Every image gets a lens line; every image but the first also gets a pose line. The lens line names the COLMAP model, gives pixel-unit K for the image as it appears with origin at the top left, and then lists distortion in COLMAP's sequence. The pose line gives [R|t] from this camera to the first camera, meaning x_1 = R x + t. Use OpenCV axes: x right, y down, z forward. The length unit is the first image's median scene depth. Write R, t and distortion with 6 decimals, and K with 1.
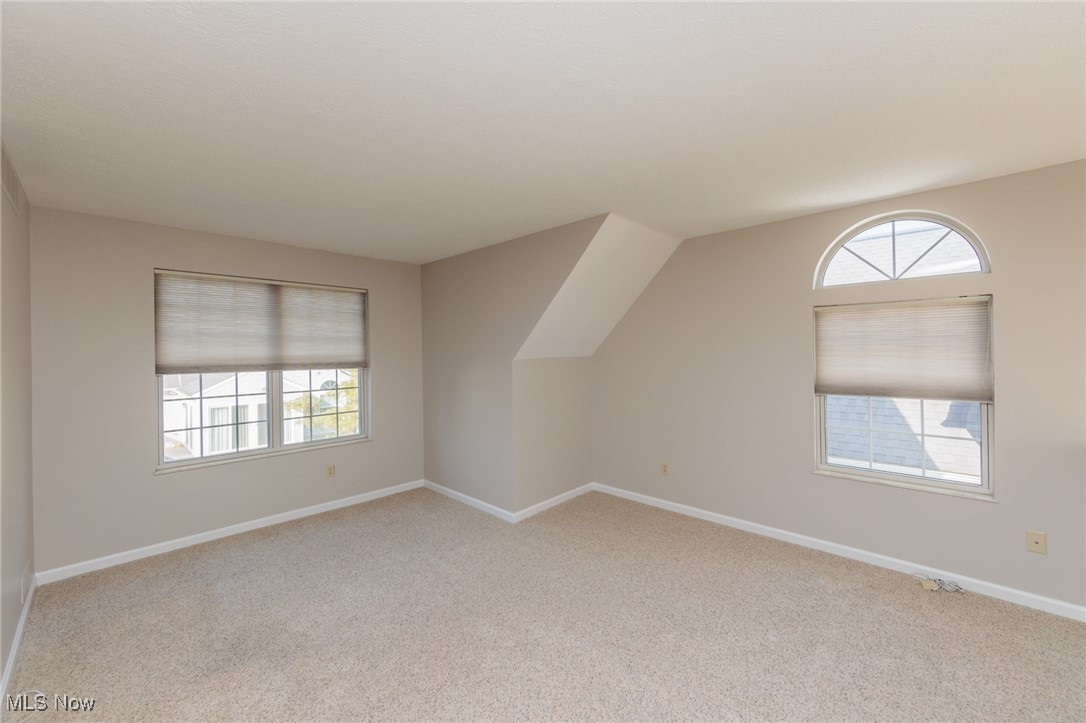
lens RADIAL K [[424.0, 0, 544.7], [0, 424.0, 352.8], [0, 0, 1]] dist [0.000056, -0.000055]
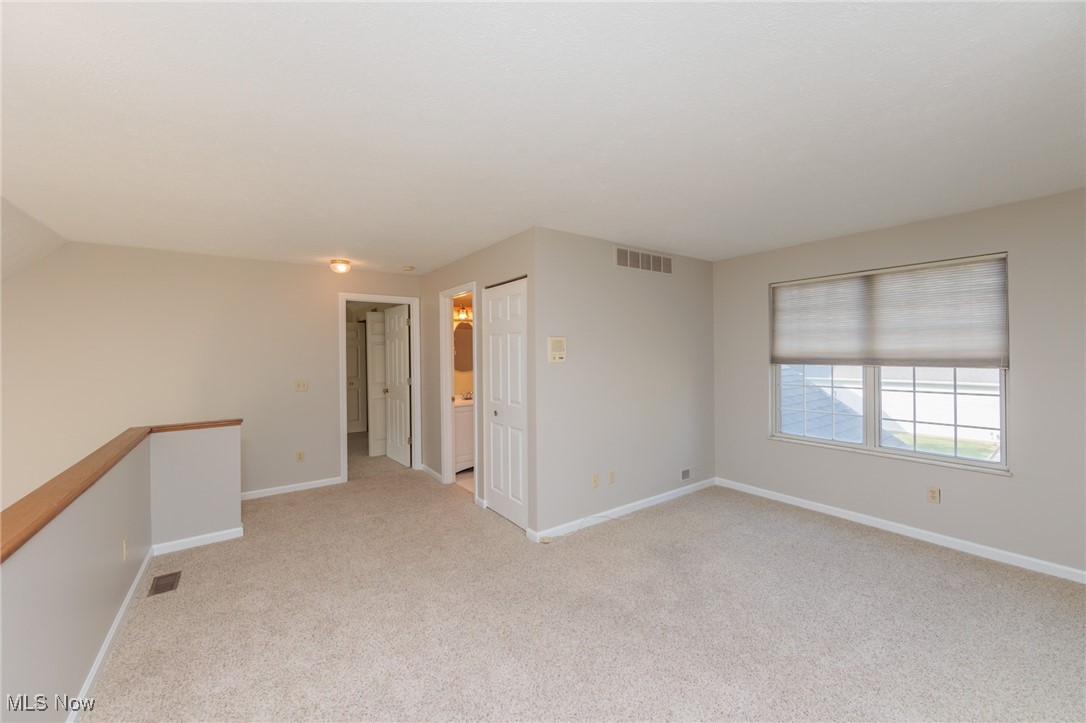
lens RADIAL K [[424.0, 0, 544.7], [0, 424.0, 352.8], [0, 0, 1]] dist [0.000056, -0.000055]
pose [[-0.171716, 0.011471, -0.985080, 0.430853], [0.010560, 0.999896, 0.009803, -0.003428], [0.985090, -0.008719, -0.171819, 0.447705]]
